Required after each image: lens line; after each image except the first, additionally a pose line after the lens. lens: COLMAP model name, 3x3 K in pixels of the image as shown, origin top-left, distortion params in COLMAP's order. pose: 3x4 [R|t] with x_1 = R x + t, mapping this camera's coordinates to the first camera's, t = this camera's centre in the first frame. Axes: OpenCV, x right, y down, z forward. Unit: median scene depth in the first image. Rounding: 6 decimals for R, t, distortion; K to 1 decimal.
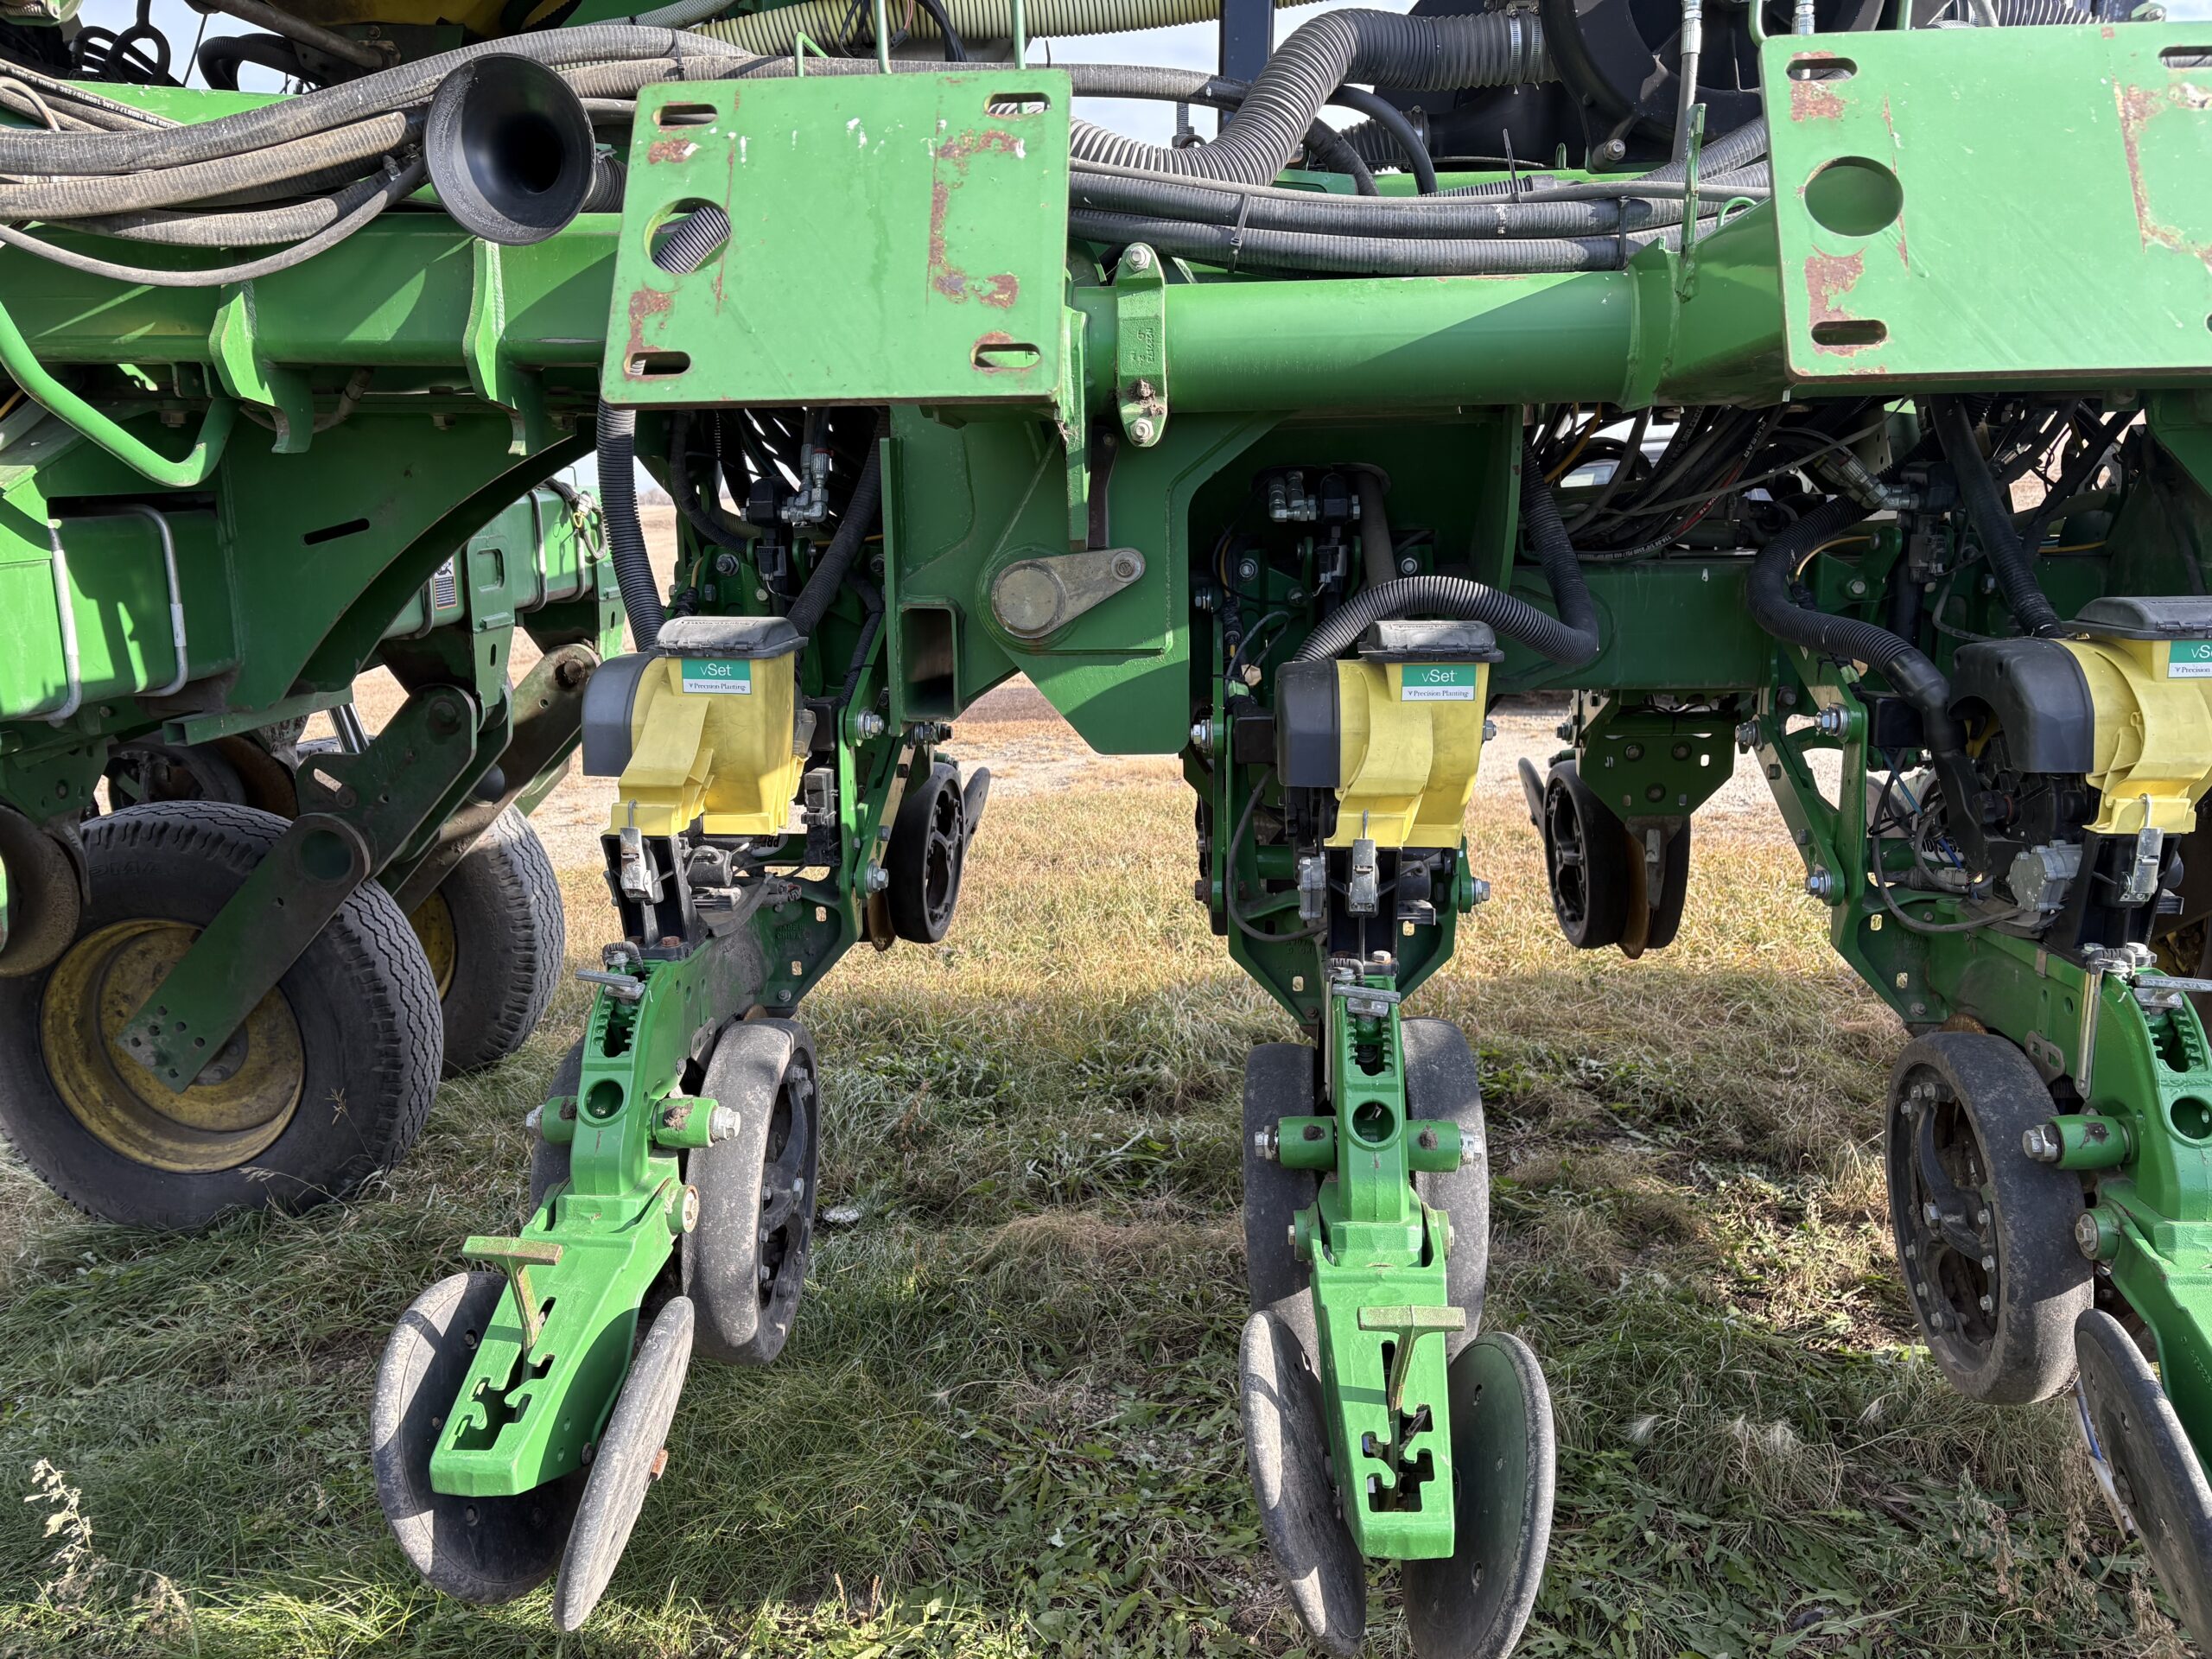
lens RADIAL K [[1694.4, 0, 1074.1], [0, 1694.4, 811.8], [0, 0, 1]] dist [0.039249, -0.005197]
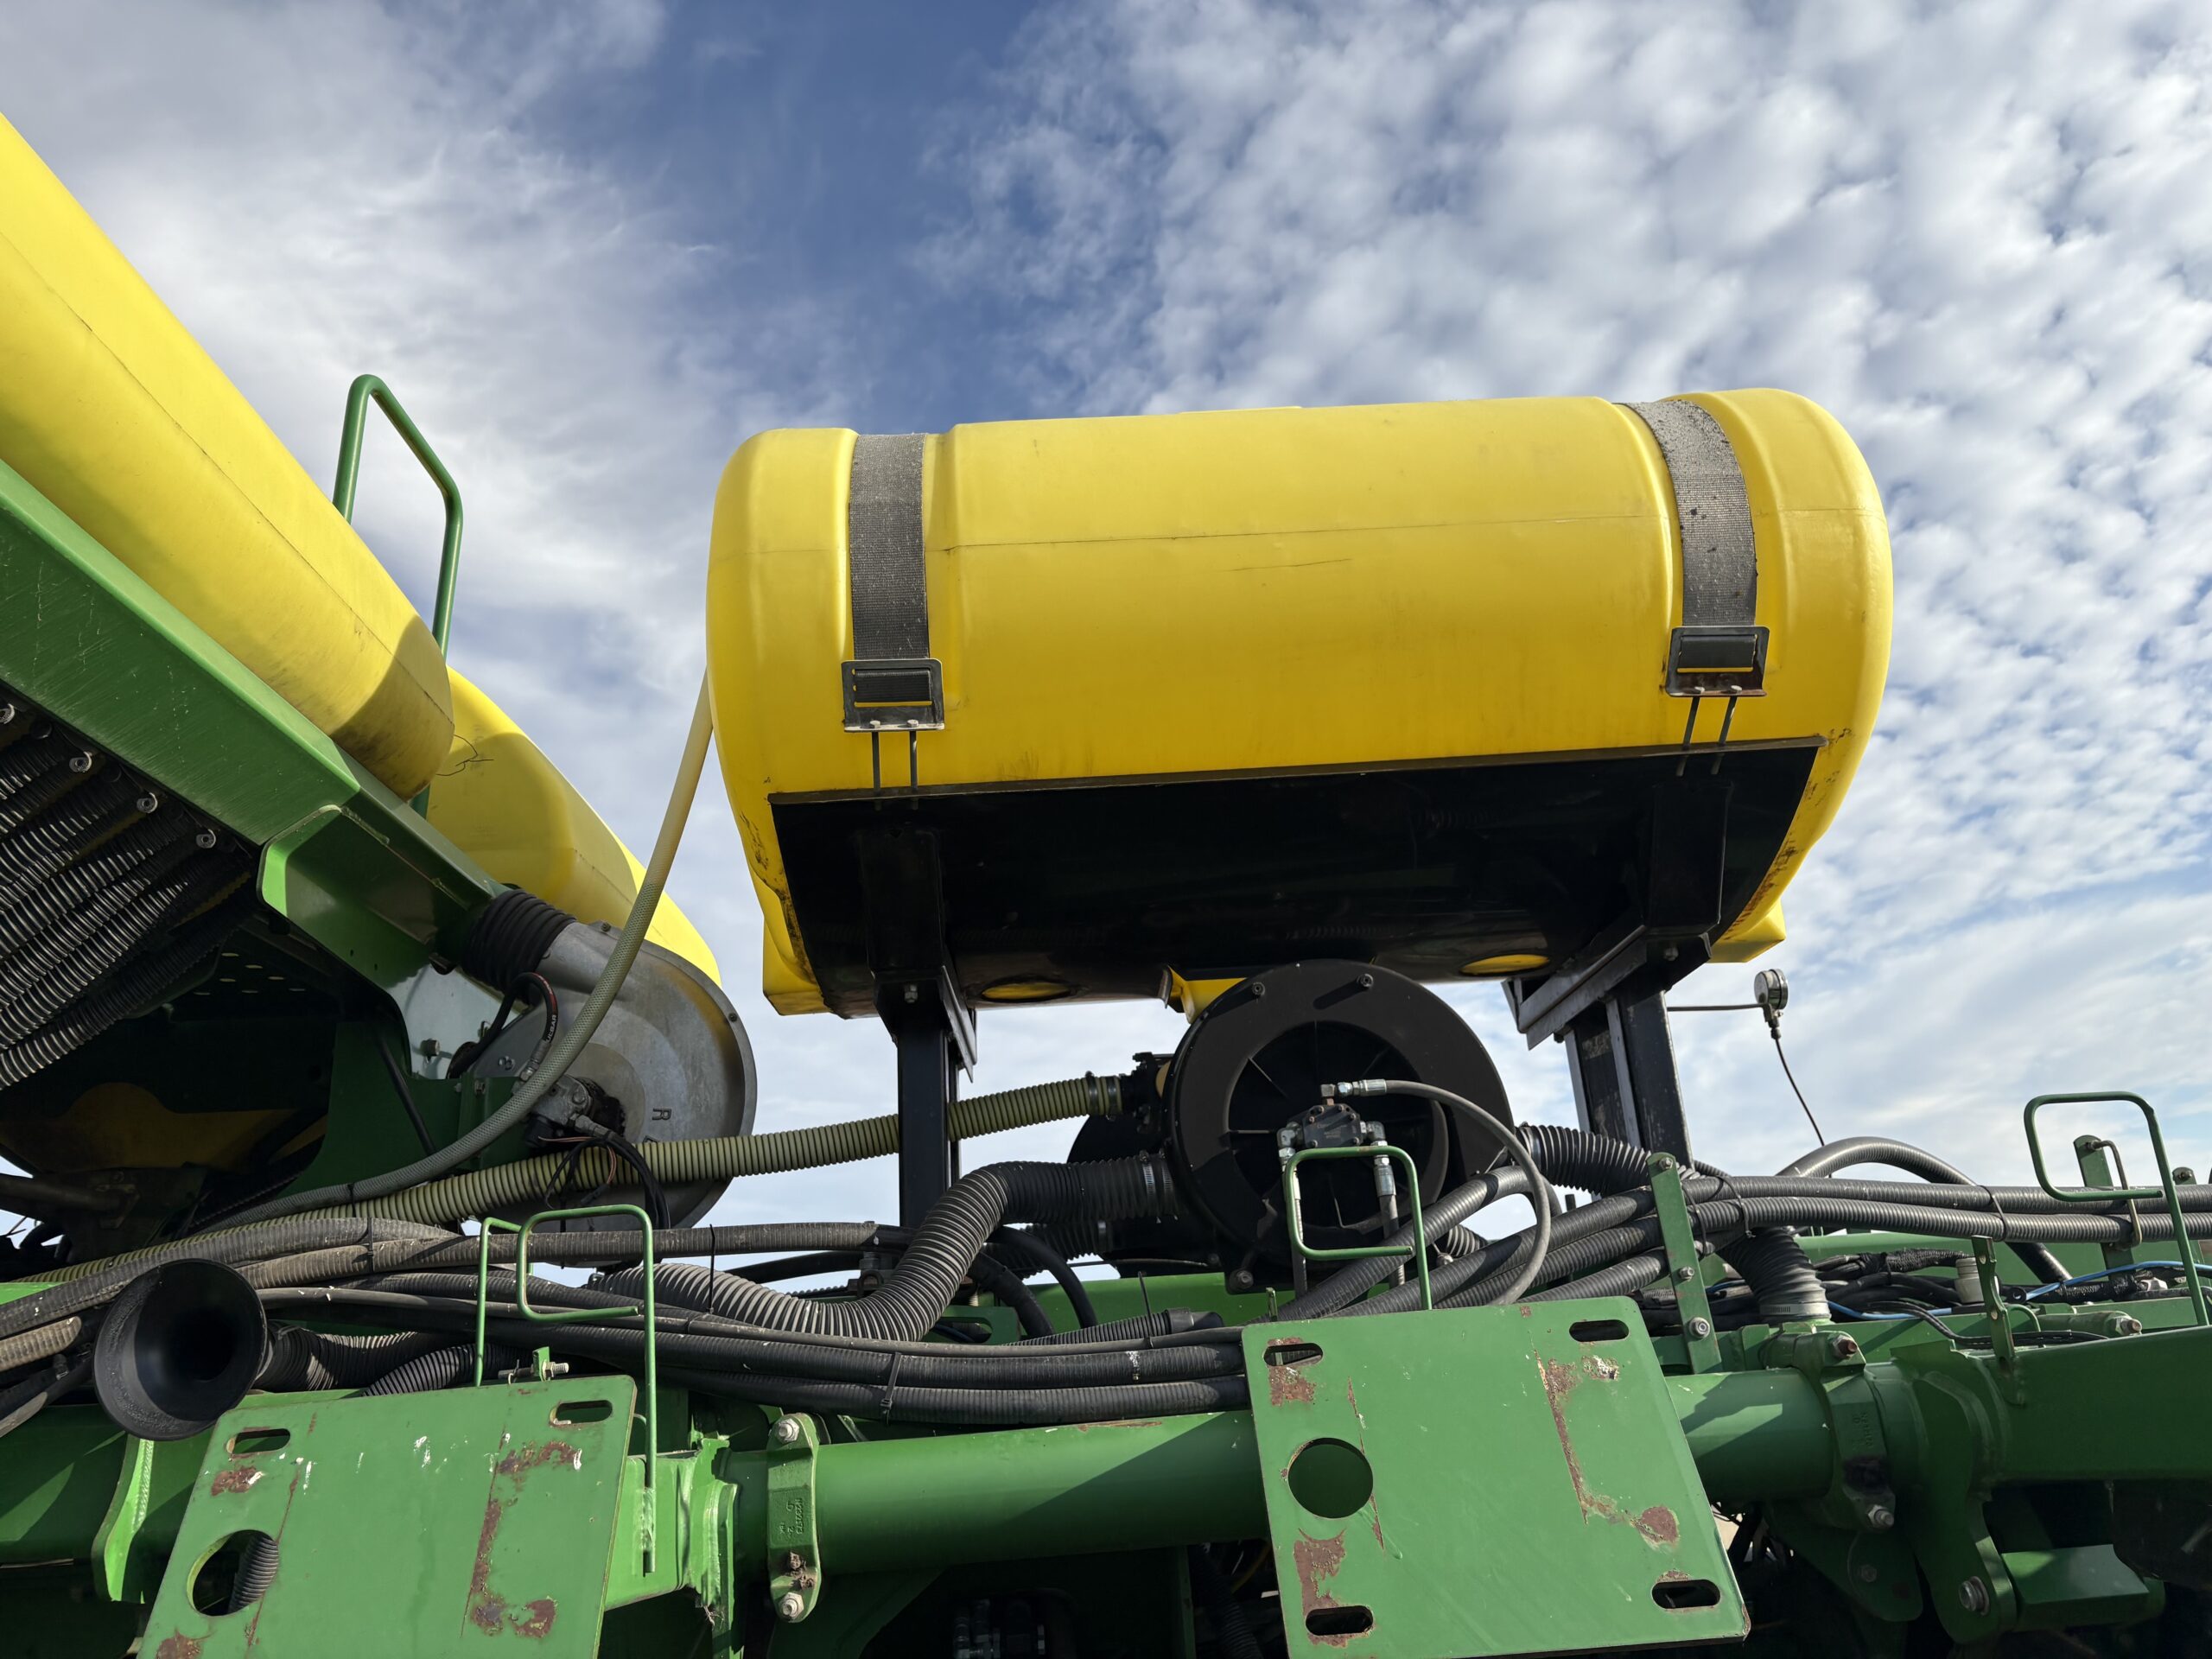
lens RADIAL K [[1672.7, 0, 1066.8], [0, 1672.7, 831.2], [0, 0, 1]] dist [0.056131, -0.055257]
pose [[0.994117, -0.014228, 0.107375, 0.097275], [0.067260, 0.858130, -0.509008, -0.097747], [-0.084900, 0.513236, 0.854038, -0.079783]]
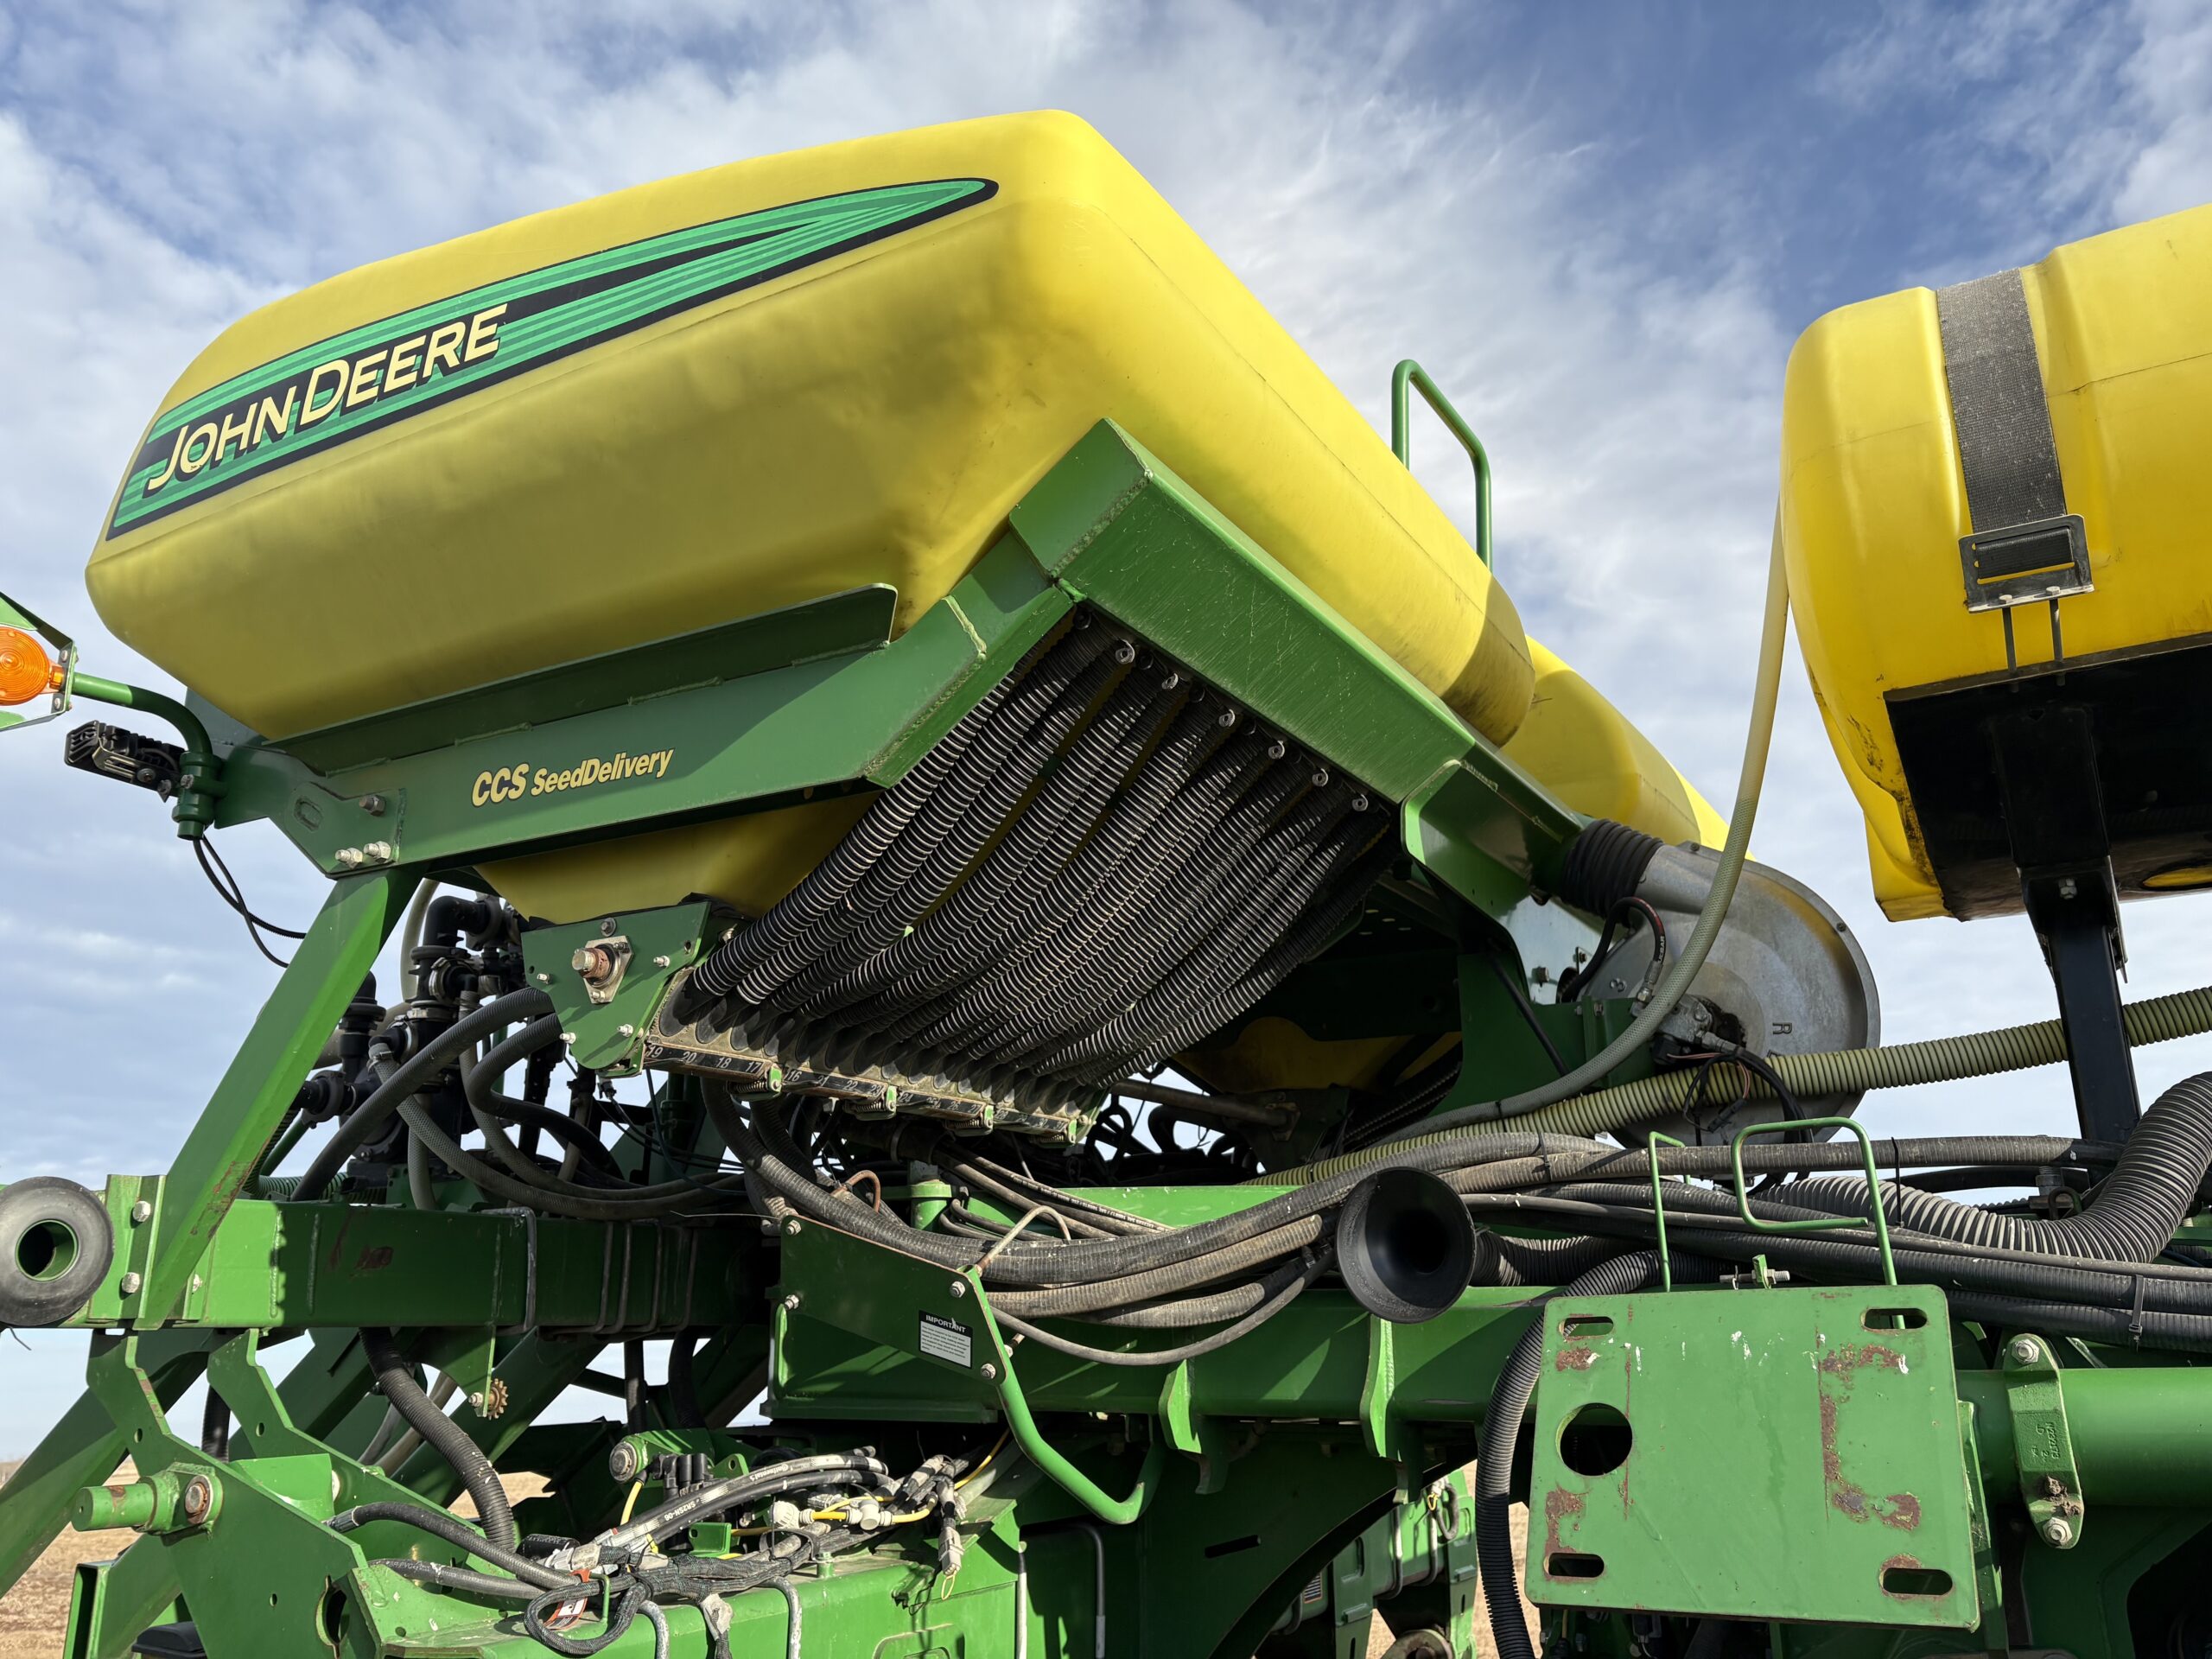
lens RADIAL K [[1657.0, 0, 1106.0], [0, 1657.0, 829.5], [0, 0, 1]] dist [0.062723, -0.064316]
pose [[0.902868, -0.124123, -0.411609, -0.004085], [-0.090430, 0.881165, -0.464080, -0.084798], [0.420299, 0.456225, 0.784352, -0.126044]]
